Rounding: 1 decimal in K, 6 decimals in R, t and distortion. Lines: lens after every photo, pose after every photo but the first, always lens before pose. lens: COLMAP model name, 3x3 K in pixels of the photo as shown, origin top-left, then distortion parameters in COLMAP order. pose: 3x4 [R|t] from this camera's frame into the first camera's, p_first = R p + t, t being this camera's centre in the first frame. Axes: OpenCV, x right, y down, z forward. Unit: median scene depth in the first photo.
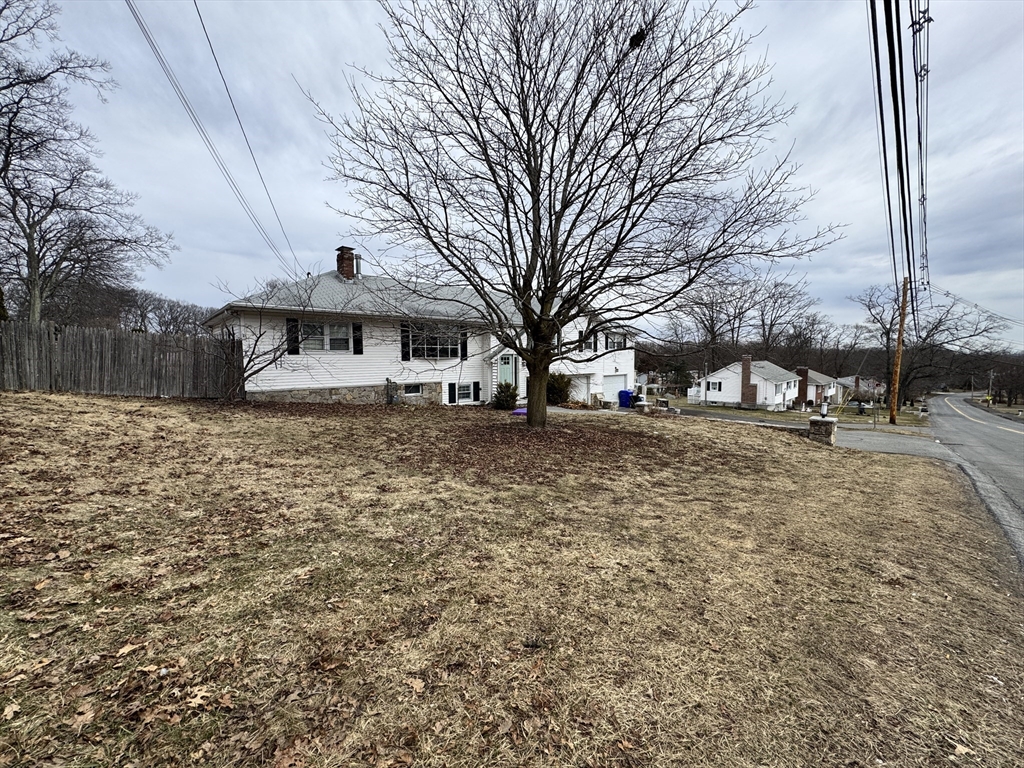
lens RADIAL K [[408.1, 0, 511.5], [0, 408.1, 383.8], [0, 0, 1]] dist [-0.001807, -0.000217]
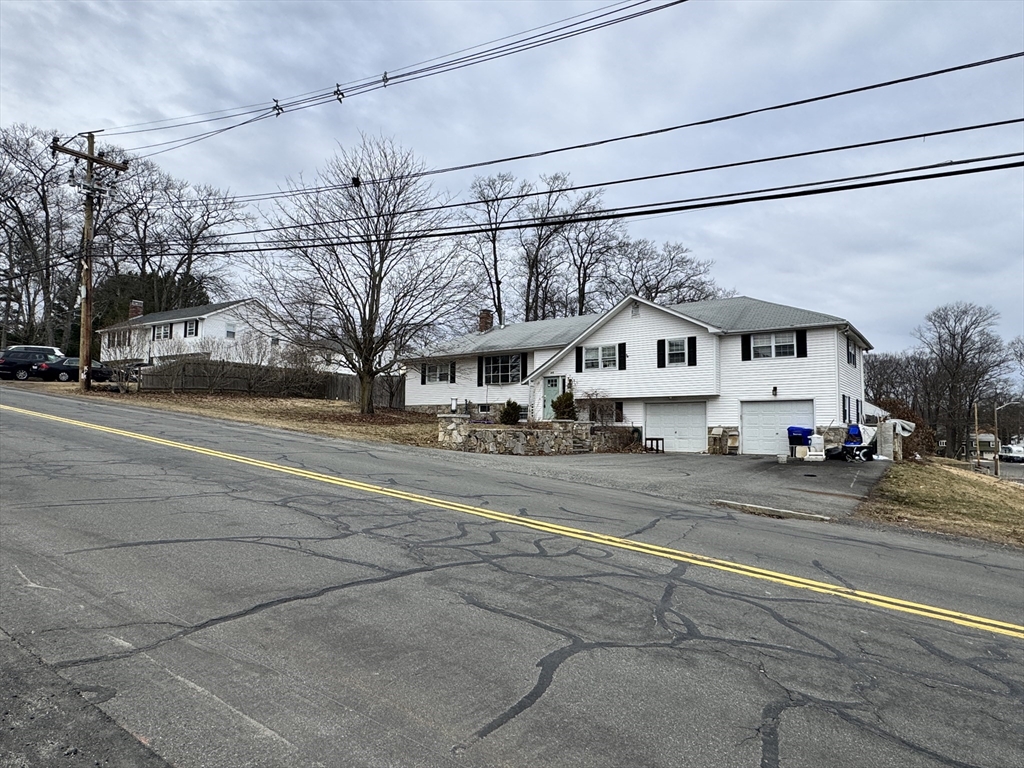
lens RADIAL K [[618.1, 0, 512.0], [0, 618.1, 384.0], [0, 0, 1]] dist [0.003514, 0.000235]
pose [[0.208696, -0.070274, -0.975452, 1.683830], [-0.076526, 0.993183, -0.087924, 0.101484], [0.974982, 0.092997, 0.201896, 0.686837]]
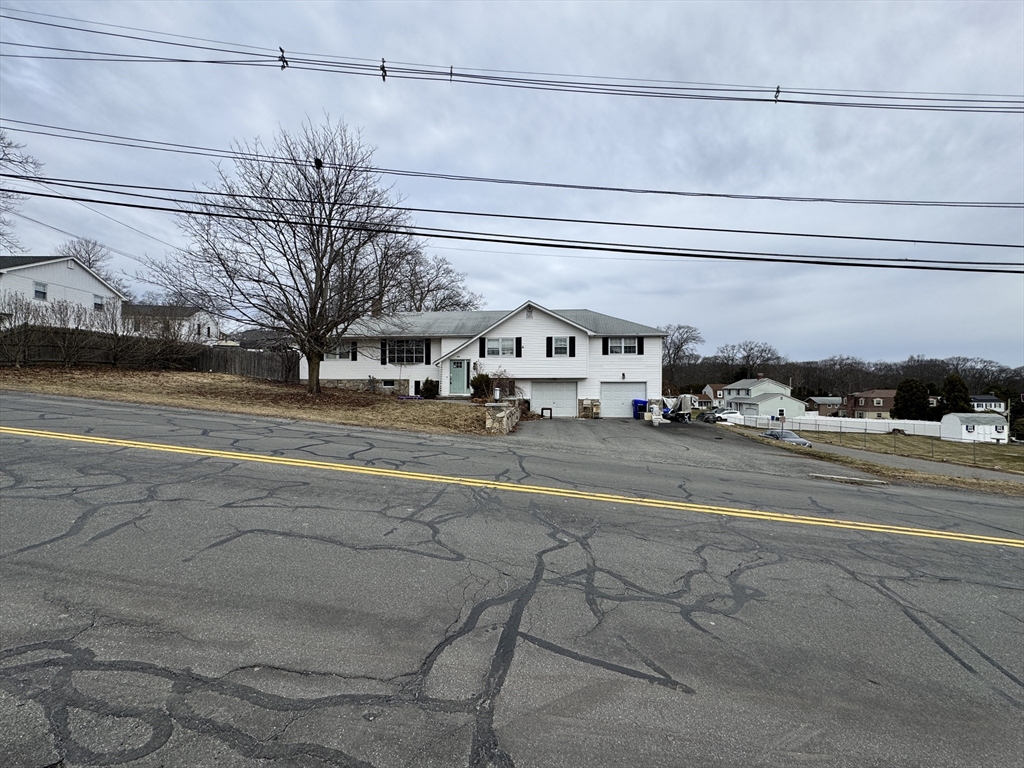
lens RADIAL K [[427.2, 0, 512.5], [0, 427.2, 386.4], [0, 0, 1]] dist [-0.001243, -0.000128]
pose [[0.675400, 0.003870, -0.737442, 1.258855], [-0.054886, 0.997477, -0.045033, 0.071087], [0.735406, 0.070890, 0.673908, 0.263928]]
